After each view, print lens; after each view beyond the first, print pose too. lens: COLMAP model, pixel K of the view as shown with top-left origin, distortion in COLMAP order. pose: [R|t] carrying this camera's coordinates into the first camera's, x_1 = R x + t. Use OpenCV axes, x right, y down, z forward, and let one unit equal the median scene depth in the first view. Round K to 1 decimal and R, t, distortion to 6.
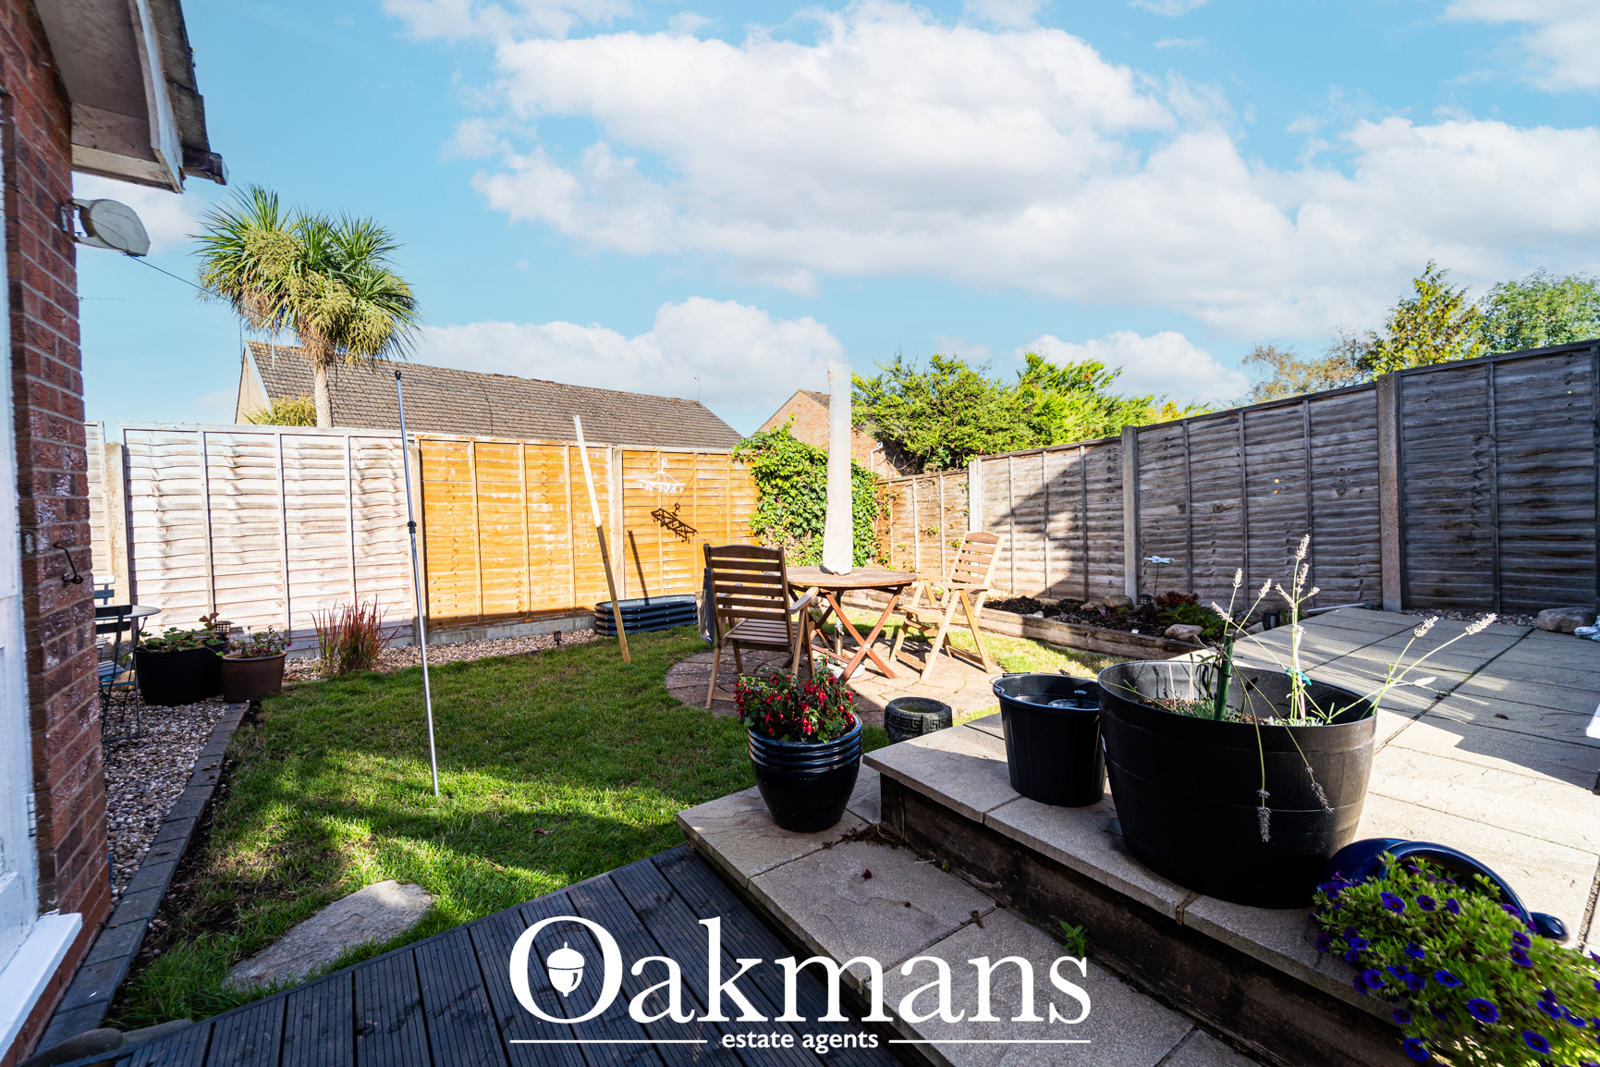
lens RADIAL K [[649.5, 0, 800.0], [0, 649.5, 533.5], [0, 0, 1]] dist [-0.000877, -0.000417]
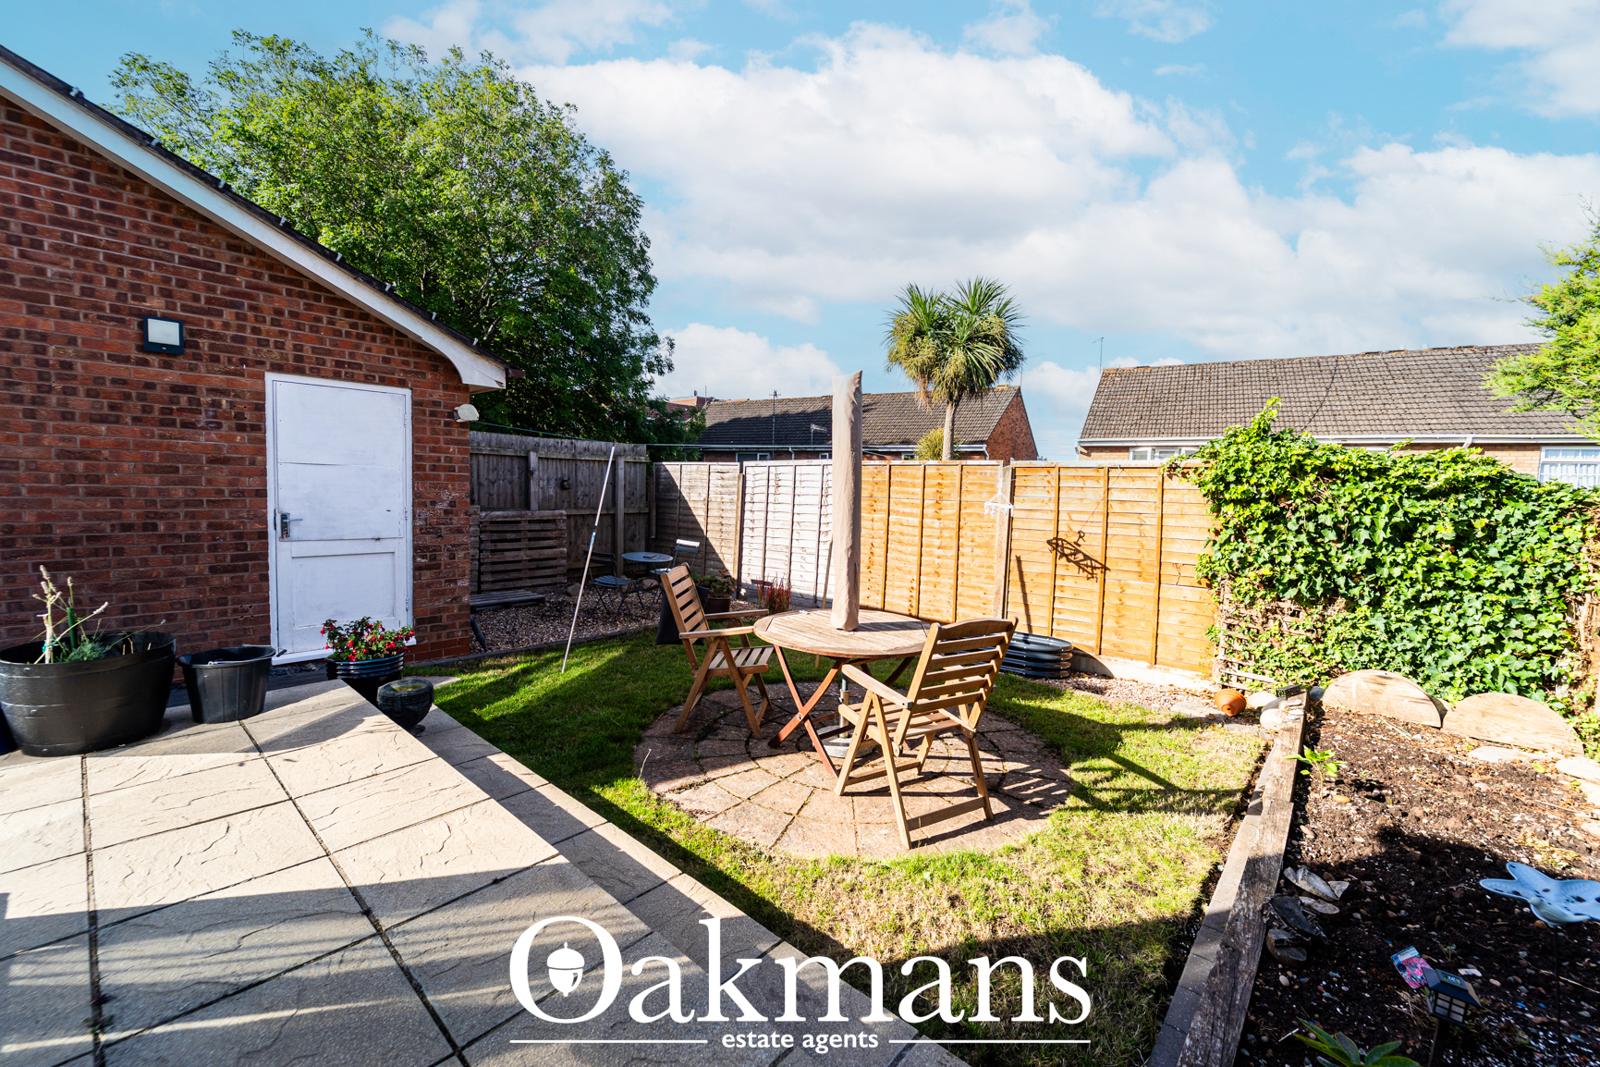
lens RADIAL K [[645.5, 0, 795.5], [0, 645.5, 528.6], [0, 0, 1]] dist [0.000882, -0.000948]
pose [[0.216784, 0.073729, -0.973431, 0.728979], [-0.082891, 0.994933, 0.056898, -0.089881], [0.972694, 0.068354, 0.221797, 0.655926]]
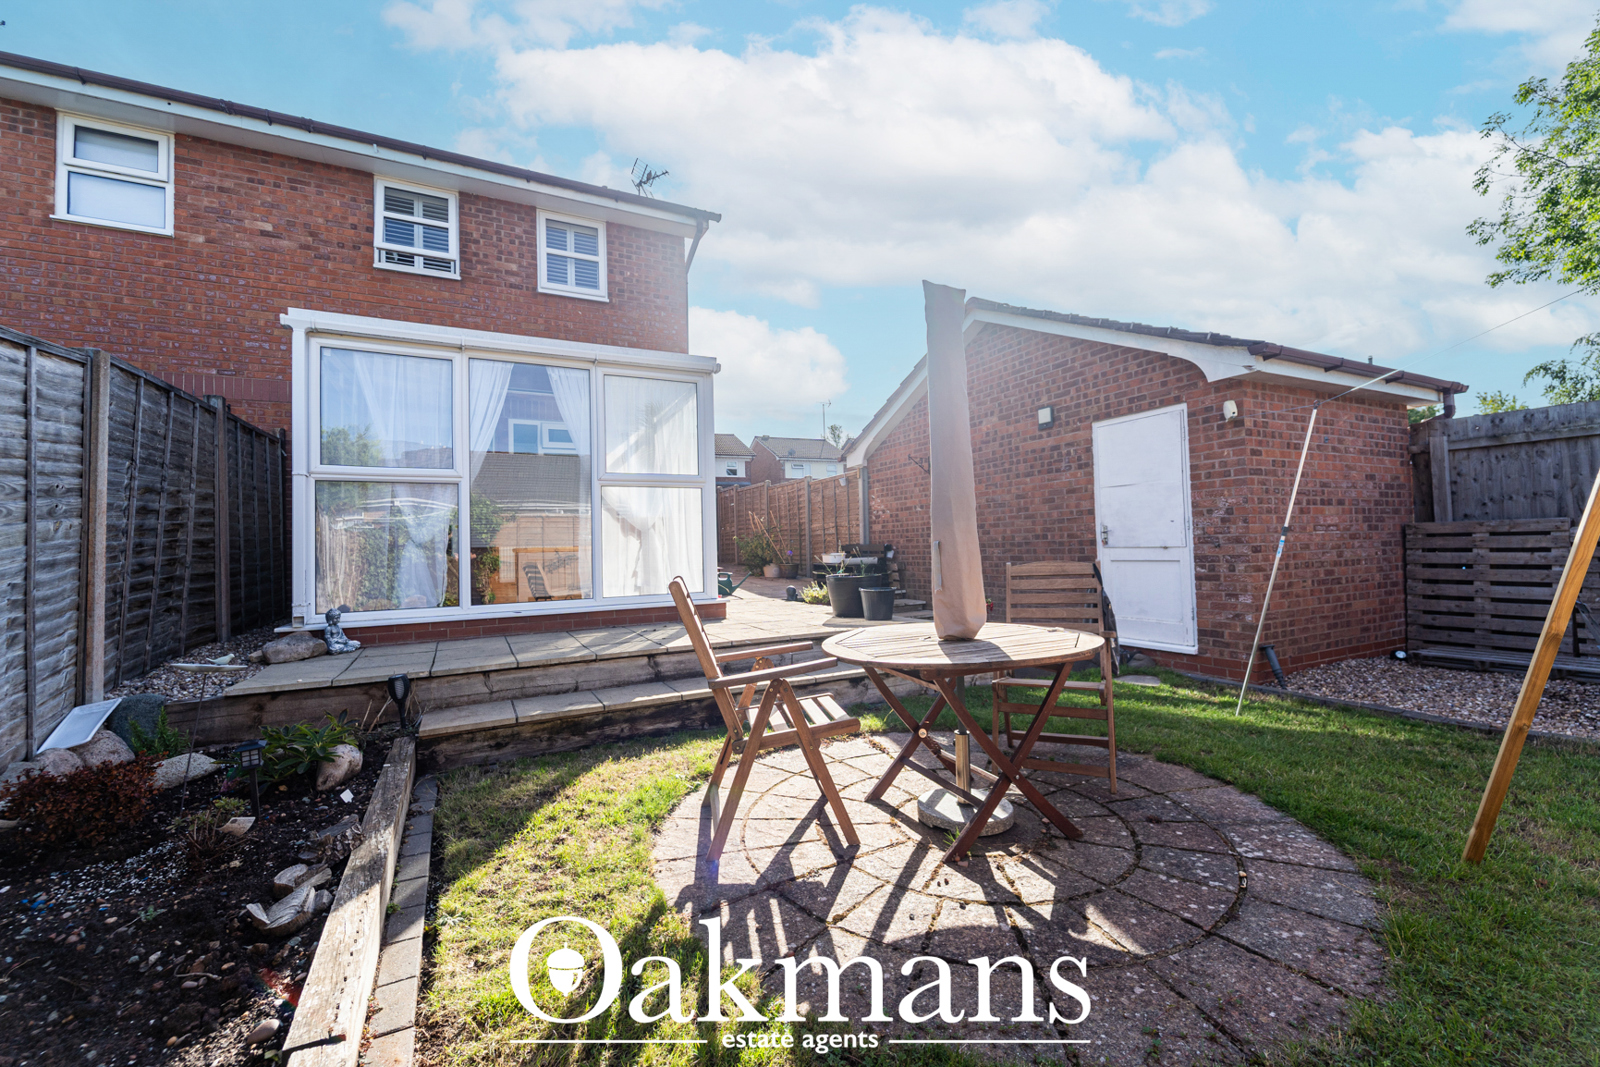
lens RADIAL K [[645.5, 0, 795.5], [0, 645.5, 528.6], [0, 0, 1]] dist [0.000882, -0.000948]
pose [[-0.988787, 0.034418, 0.145310, 0.102531], [0.037826, 0.999069, 0.020756, -0.043602], [-0.144460, 0.026020, -0.989168, 1.379277]]
